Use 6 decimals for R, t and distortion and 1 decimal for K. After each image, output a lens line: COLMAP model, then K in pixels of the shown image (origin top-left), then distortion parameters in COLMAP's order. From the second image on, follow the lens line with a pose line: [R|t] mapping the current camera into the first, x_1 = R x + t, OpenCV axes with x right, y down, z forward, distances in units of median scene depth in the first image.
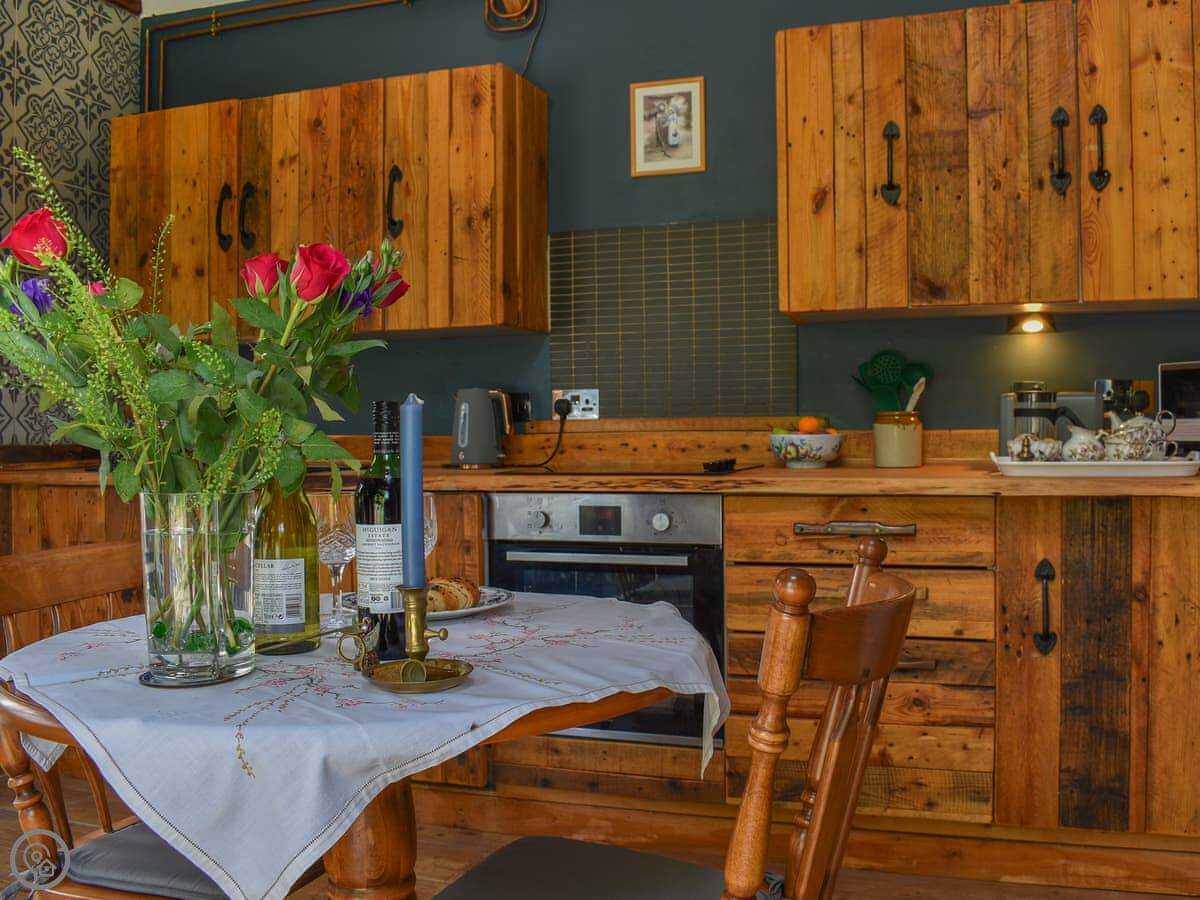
lens RADIAL K [[1108.7, 0, 603.9], [0, 1108.7, 436.6], [0, 0, 1]] dist [-0.086196, -0.007159]
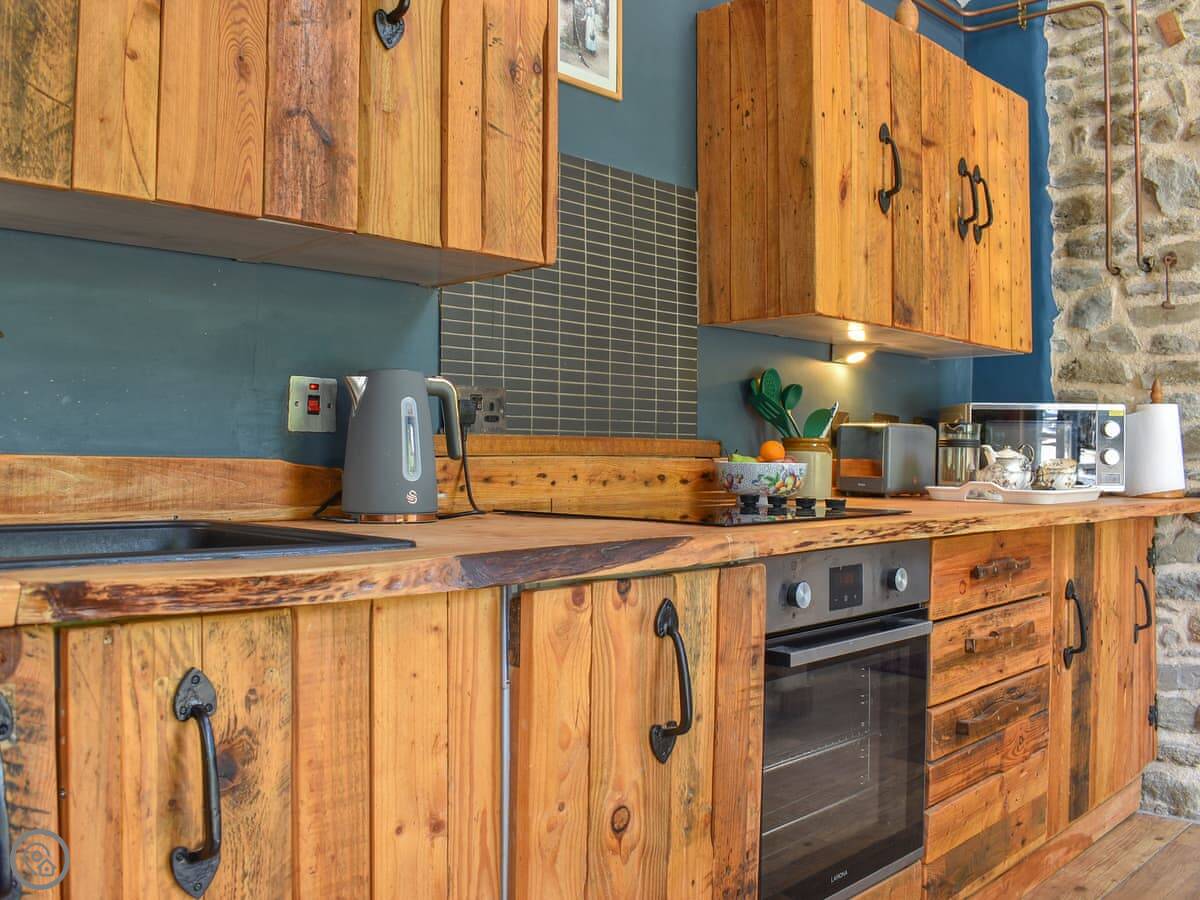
lens RADIAL K [[1108.7, 0, 603.9], [0, 1108.7, 436.6], [0, 0, 1]] dist [-0.086196, -0.007159]
pose [[0.428023, 0.028095, 0.903331, -0.589535], [-0.006851, 0.999589, -0.027842, 0.002480], [-0.903742, 0.005728, 0.428040, 0.726785]]
